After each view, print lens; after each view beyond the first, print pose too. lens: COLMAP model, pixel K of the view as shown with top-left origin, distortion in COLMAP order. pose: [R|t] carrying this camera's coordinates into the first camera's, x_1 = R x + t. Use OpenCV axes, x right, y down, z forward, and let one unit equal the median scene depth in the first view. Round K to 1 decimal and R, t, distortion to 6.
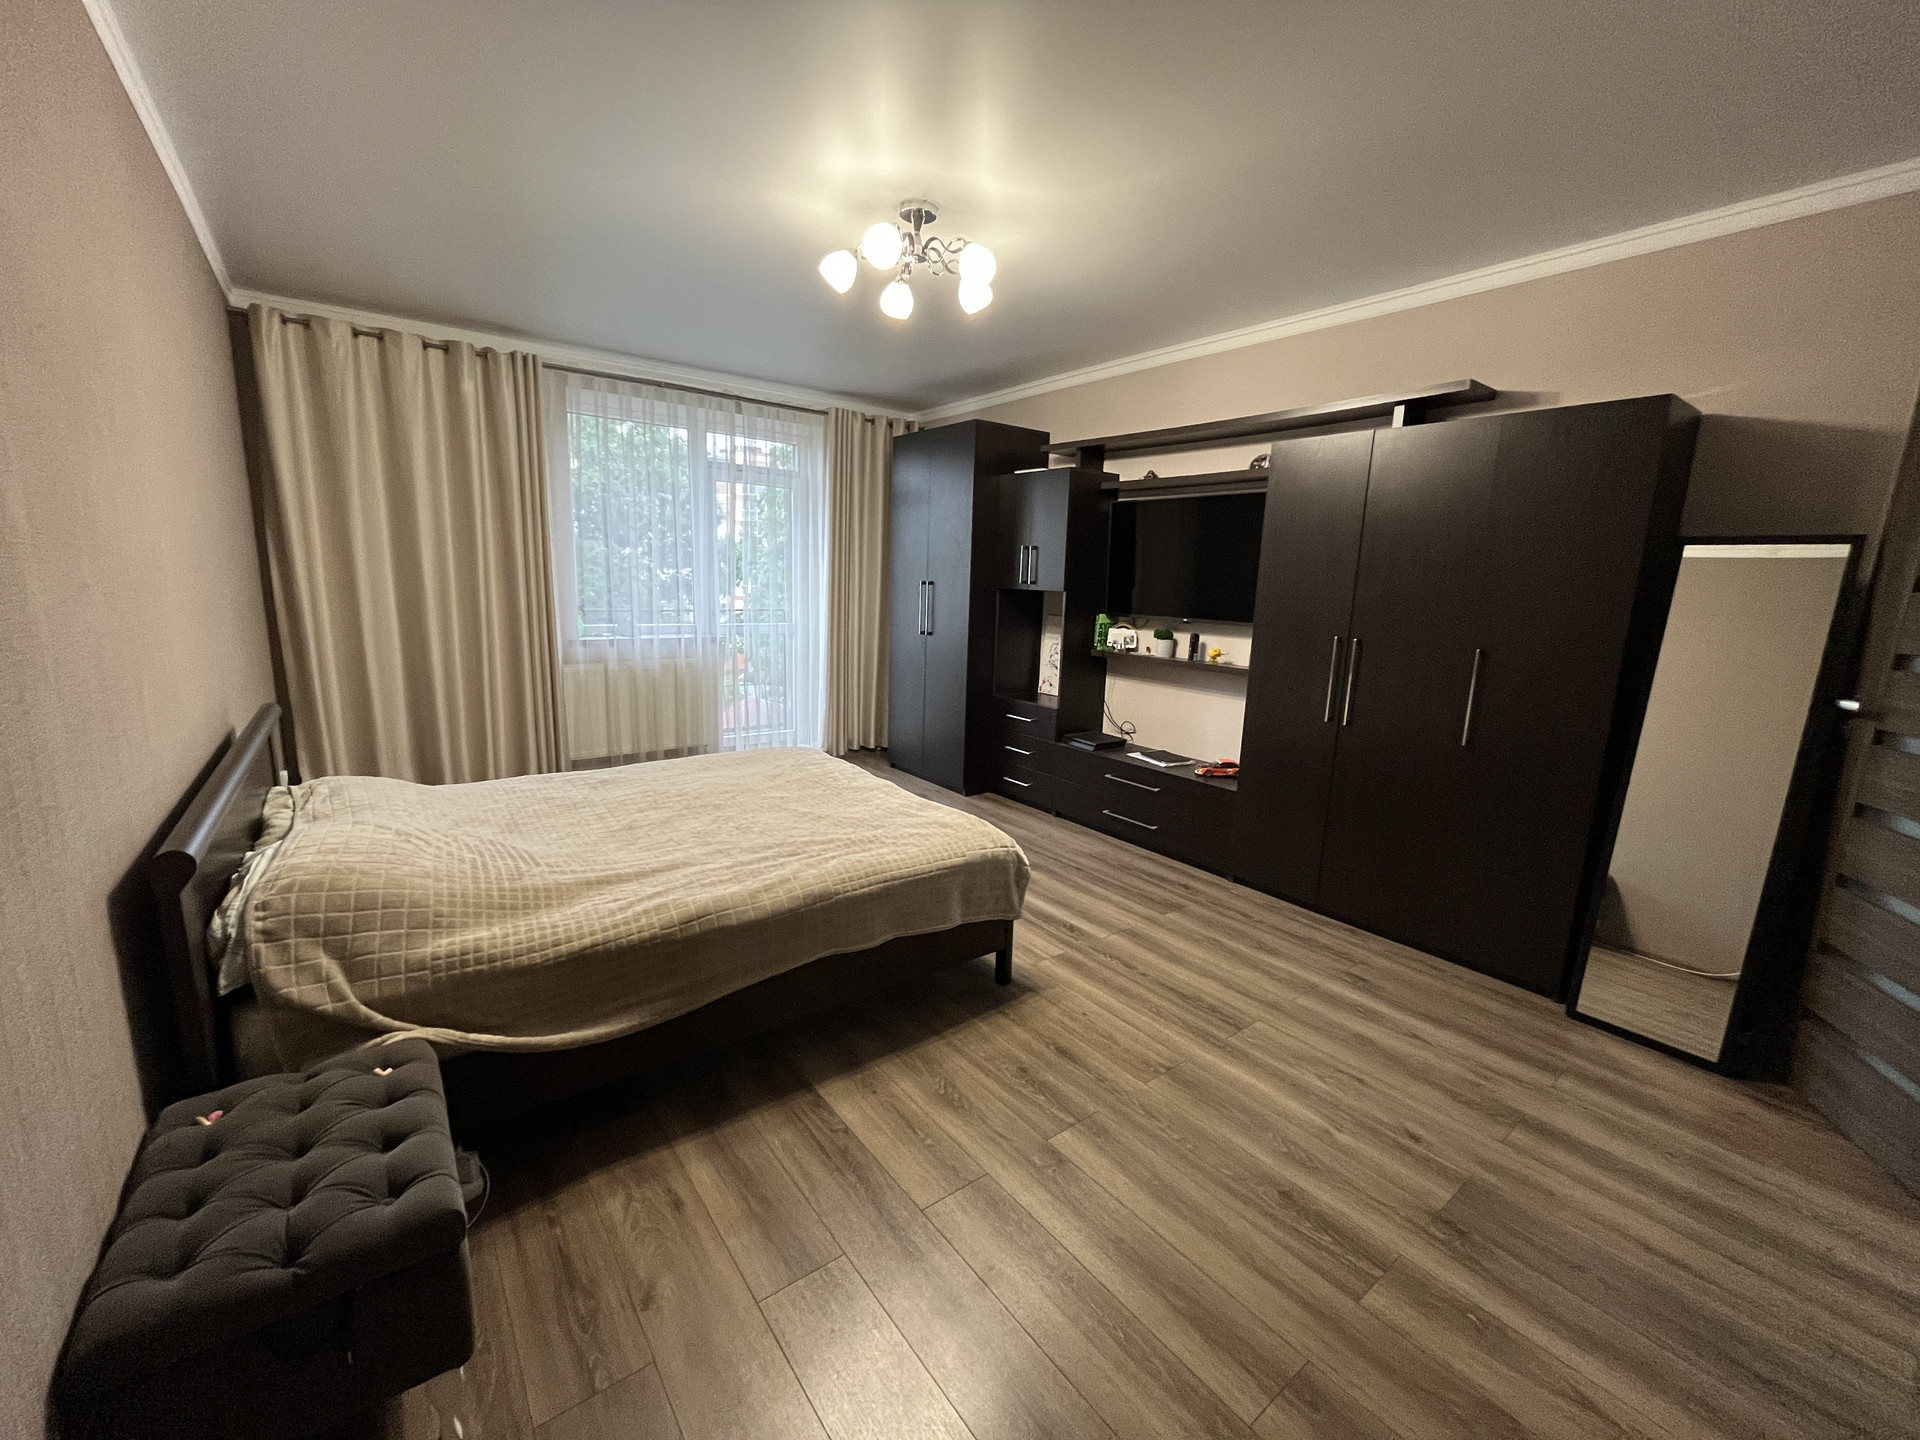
lens RADIAL K [[779.6, 0, 958.4], [0, 779.6, 722.4], [0, 0, 1]] dist [-0.001276, -0.000286]
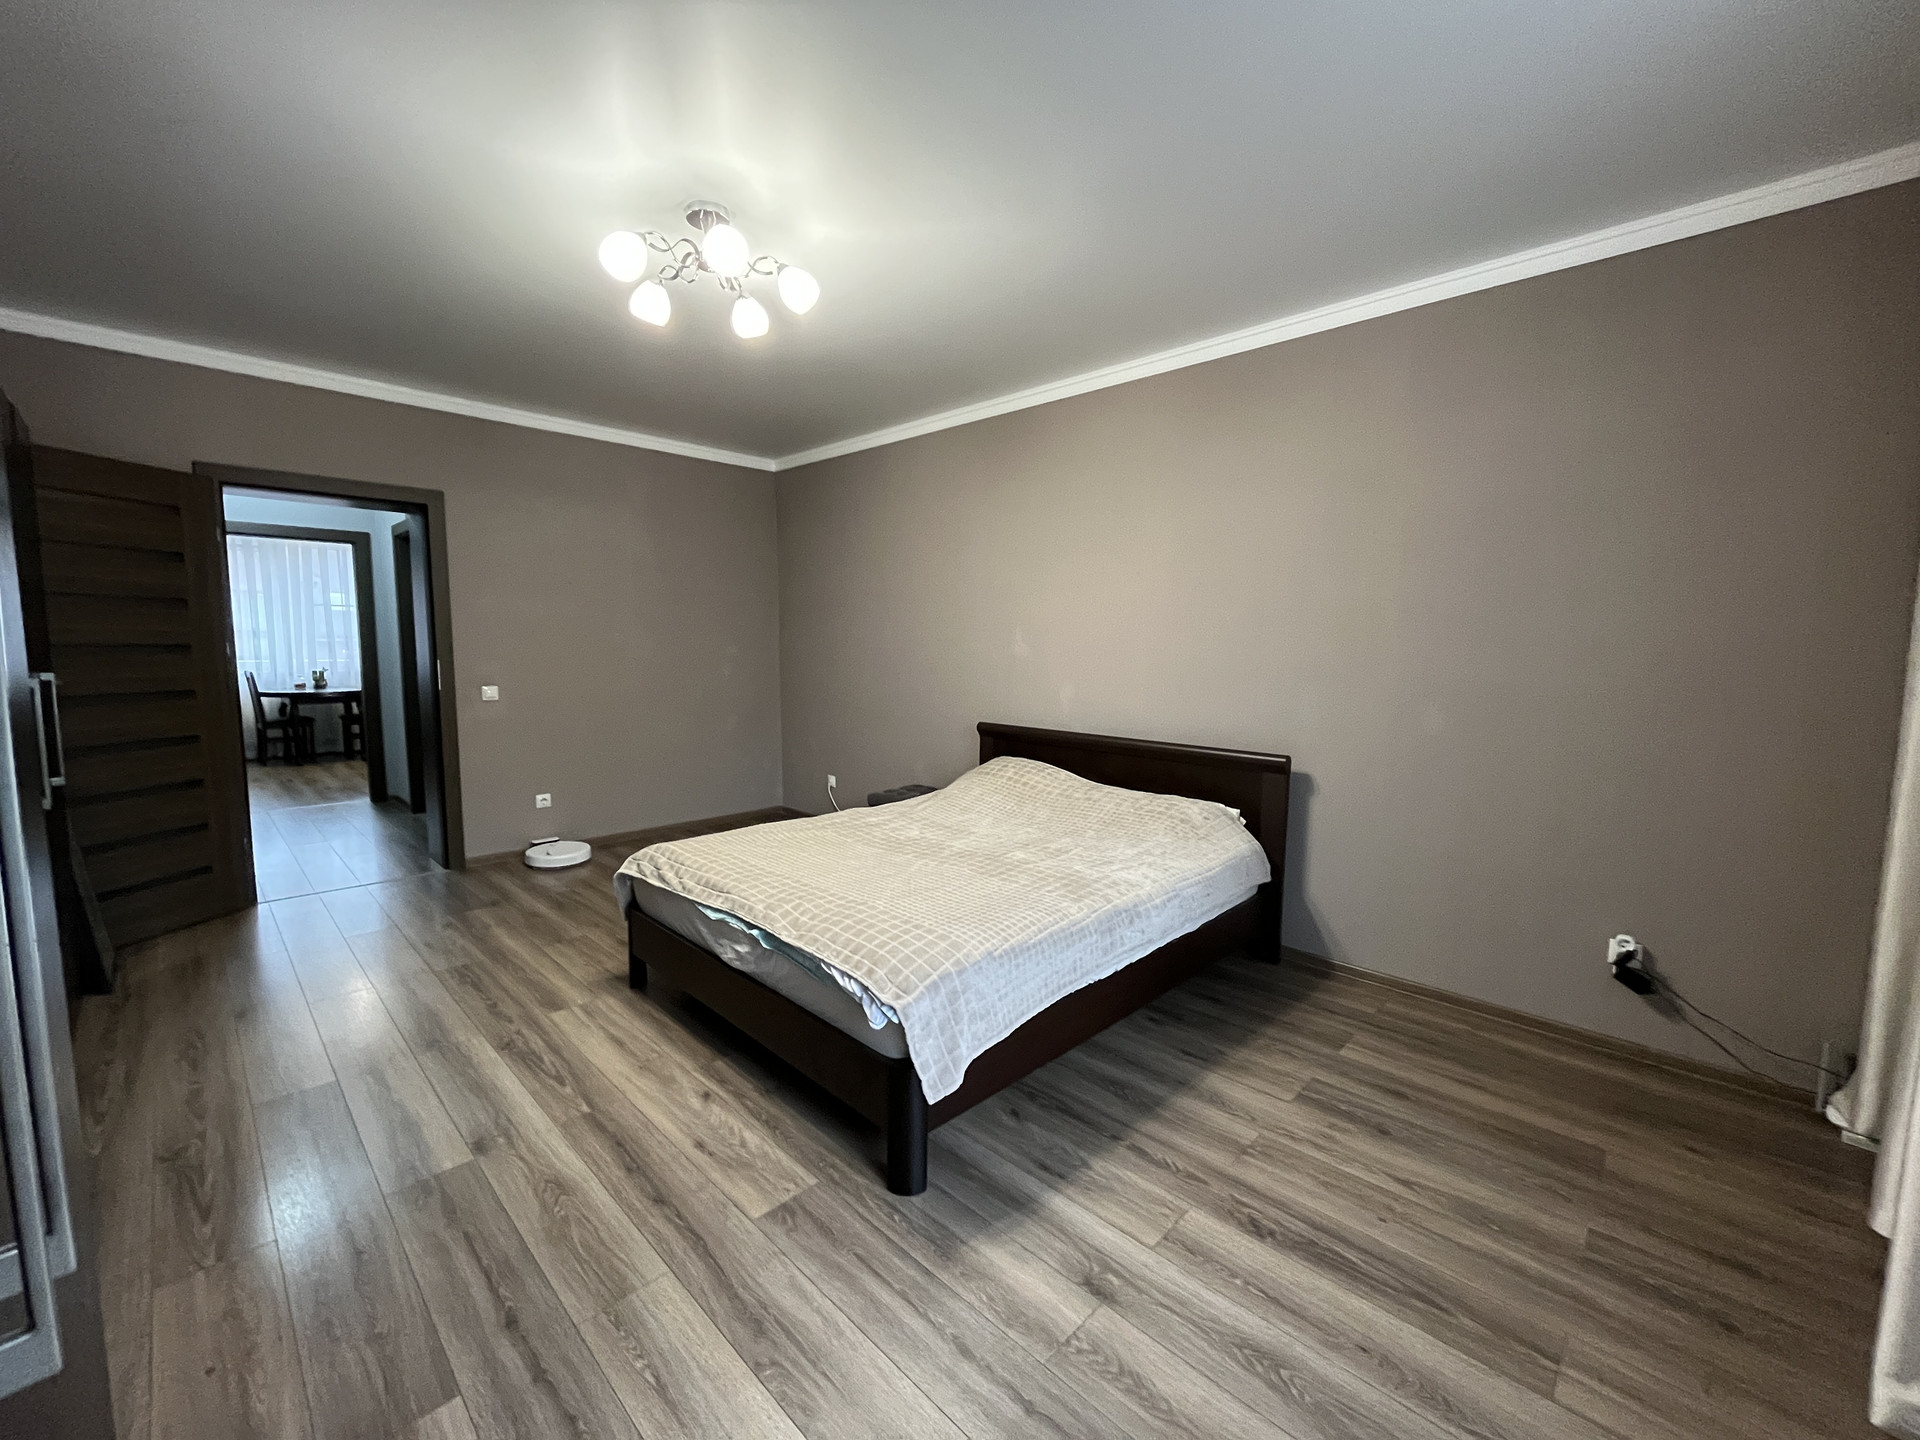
lens RADIAL K [[776.9, 0, 957.1], [0, 776.9, 724.1], [0, 0, 1]] dist [-0.002565, 0.000314]
pose [[-0.989103, -0.029442, -0.144255, -0.211823], [-0.069580, 0.956955, 0.281772, -0.348744], [0.129749, 0.288738, -0.948575, 1.939685]]
